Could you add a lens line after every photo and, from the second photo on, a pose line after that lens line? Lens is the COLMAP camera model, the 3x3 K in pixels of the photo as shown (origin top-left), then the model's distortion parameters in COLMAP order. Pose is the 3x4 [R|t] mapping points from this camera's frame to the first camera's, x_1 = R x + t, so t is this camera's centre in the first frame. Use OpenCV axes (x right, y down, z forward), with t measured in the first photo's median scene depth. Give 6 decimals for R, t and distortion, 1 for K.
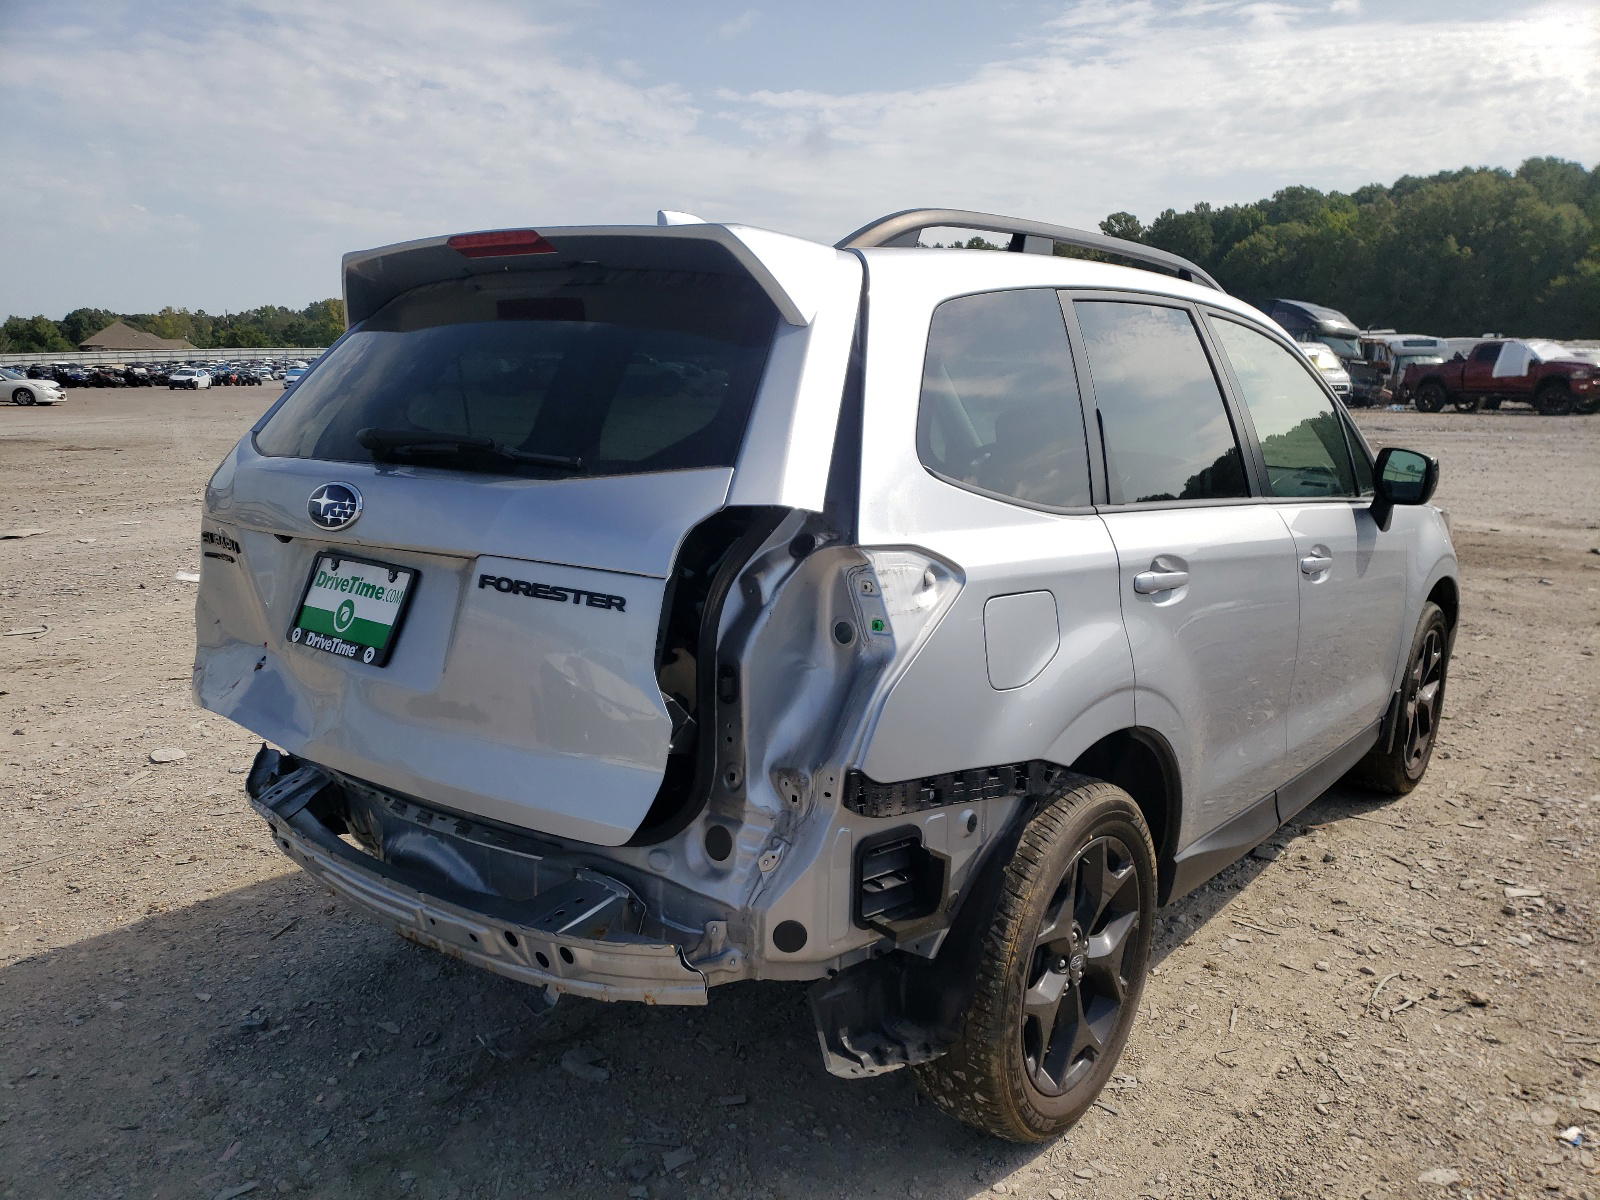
lens RADIAL K [[1284.6, 0, 799.4], [0, 1284.6, 654.5], [0, 0, 1]] dist [0.043015, -0.052560]
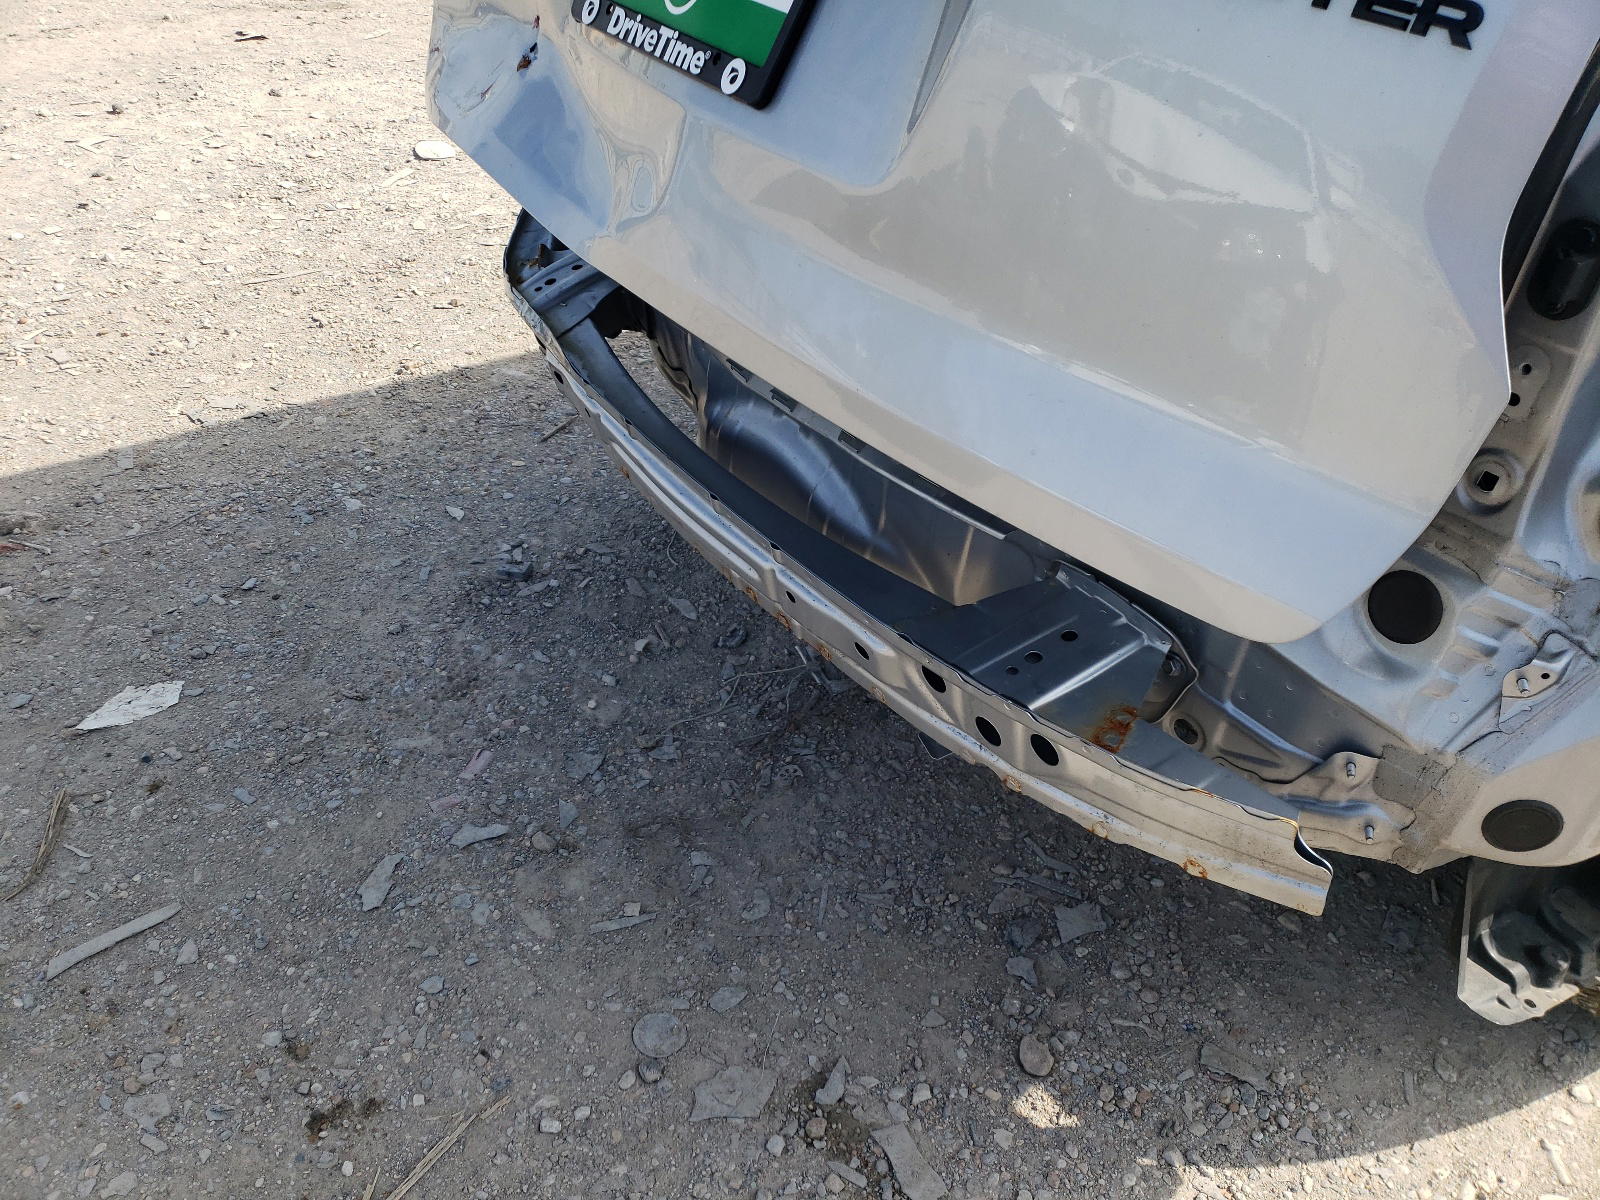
lens RADIAL K [[1284.6, 0, 799.4], [0, 1284.6, 654.5], [0, 0, 1]] dist [0.043015, -0.052560]
pose [[0.968632, 0.195265, -0.153701, -0.152003], [-0.115257, 0.900980, 0.418271, -0.007397], [0.220155, -0.387436, 0.895224, 0.388655]]
